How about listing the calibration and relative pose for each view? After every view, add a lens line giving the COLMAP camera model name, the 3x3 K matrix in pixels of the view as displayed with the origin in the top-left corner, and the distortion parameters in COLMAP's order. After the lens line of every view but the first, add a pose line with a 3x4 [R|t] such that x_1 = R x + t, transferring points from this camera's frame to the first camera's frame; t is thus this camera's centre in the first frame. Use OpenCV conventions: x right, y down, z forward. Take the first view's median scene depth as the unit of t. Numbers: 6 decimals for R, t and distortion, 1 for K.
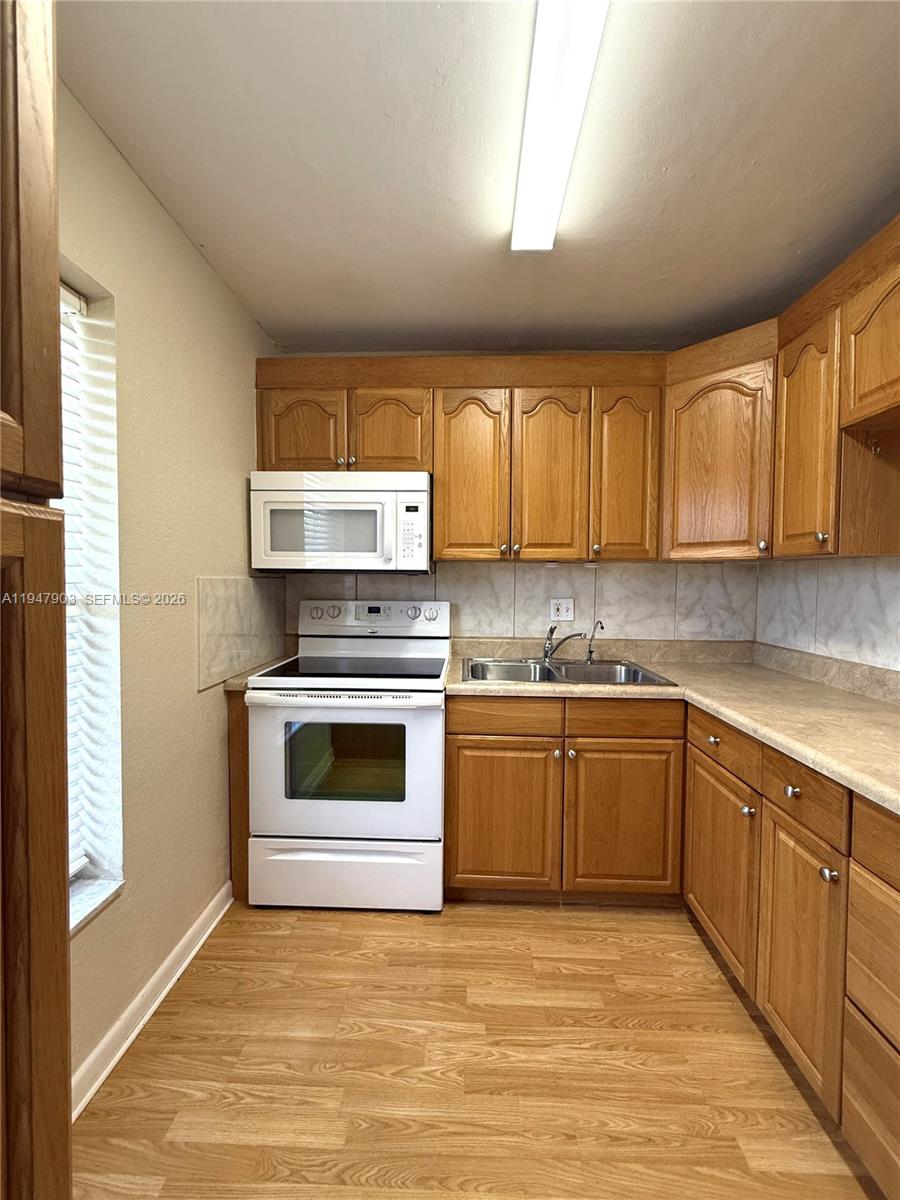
lens RADIAL K [[479.2, 0, 447.7], [0, 479.2, 598.5], [0, 0, 1]] dist [-0.000759, 0.001241]
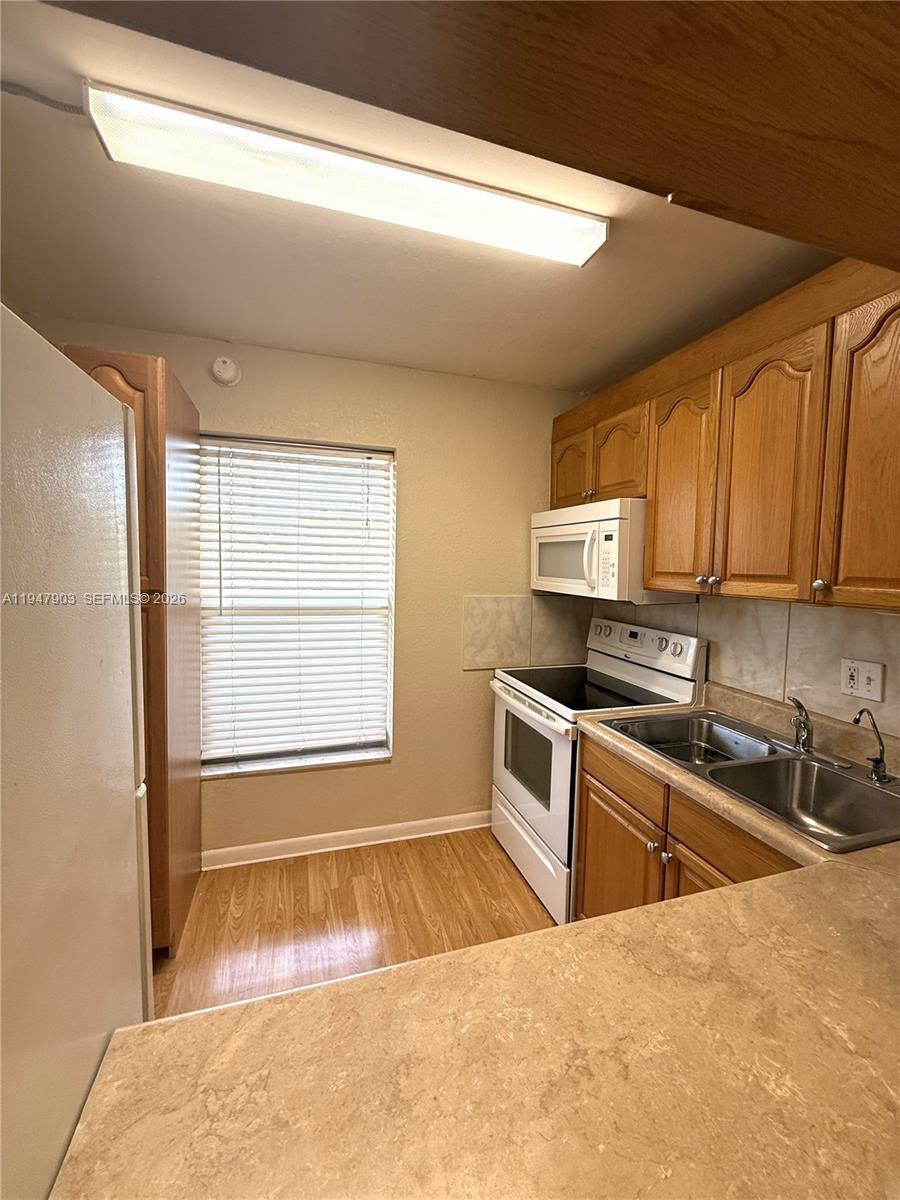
lens RADIAL K [[479.2, 0, 452.2], [0, 479.2, 600.0], [0, 0, 1]] dist [-0.000759, 0.001241]
pose [[0.340412, 0.075218, -0.937263, 0.879969], [-0.054813, 0.996688, 0.060079, -0.118972], [0.938677, 0.030923, 0.343408, 0.431424]]
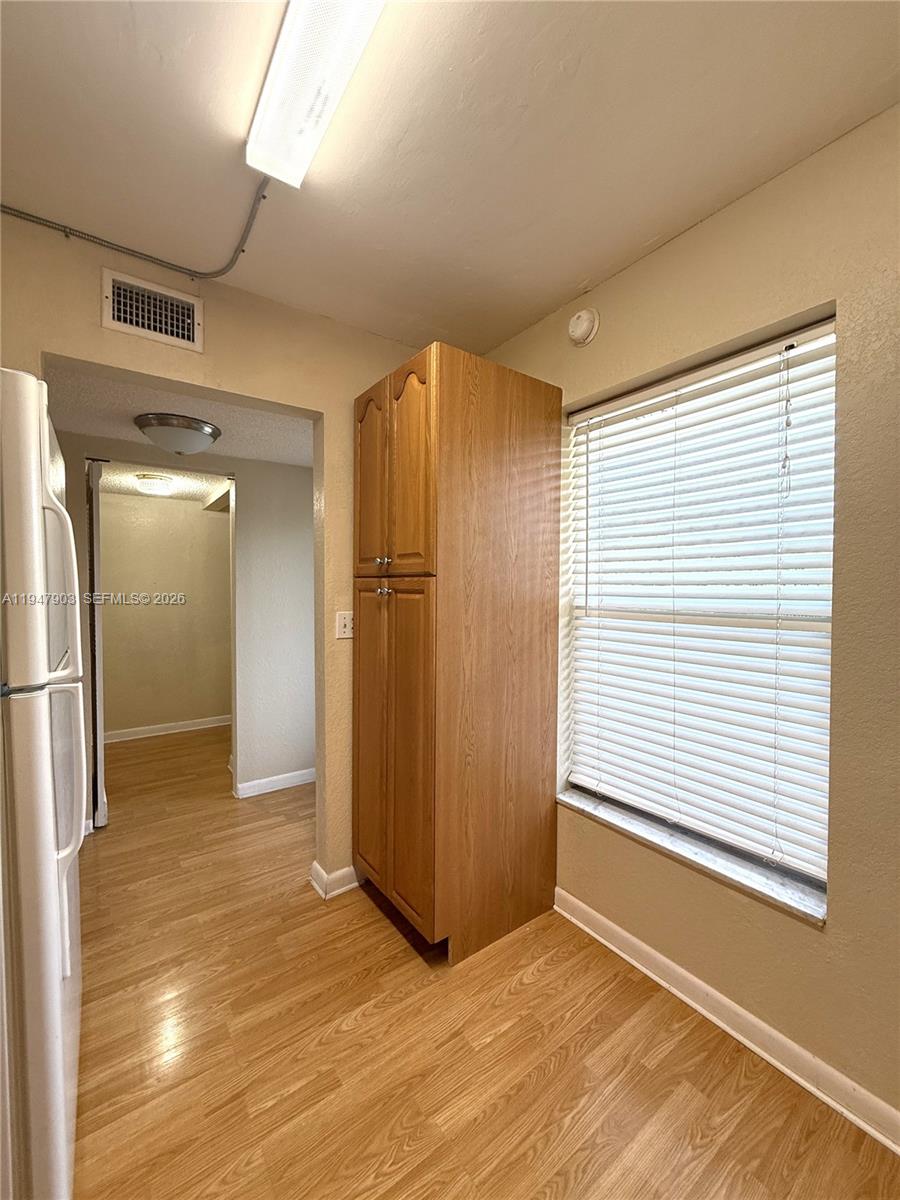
lens RADIAL K [[479.2, 0, 451.1], [0, 479.2, 597.8], [0, 0, 1]] dist [-0.000759, 0.001241]
pose [[-0.785190, 0.001520, -0.619253, 0.366923], [-0.032100, 0.998553, 0.043153, -0.042492], [0.618423, 0.053761, -0.784005, 0.969714]]
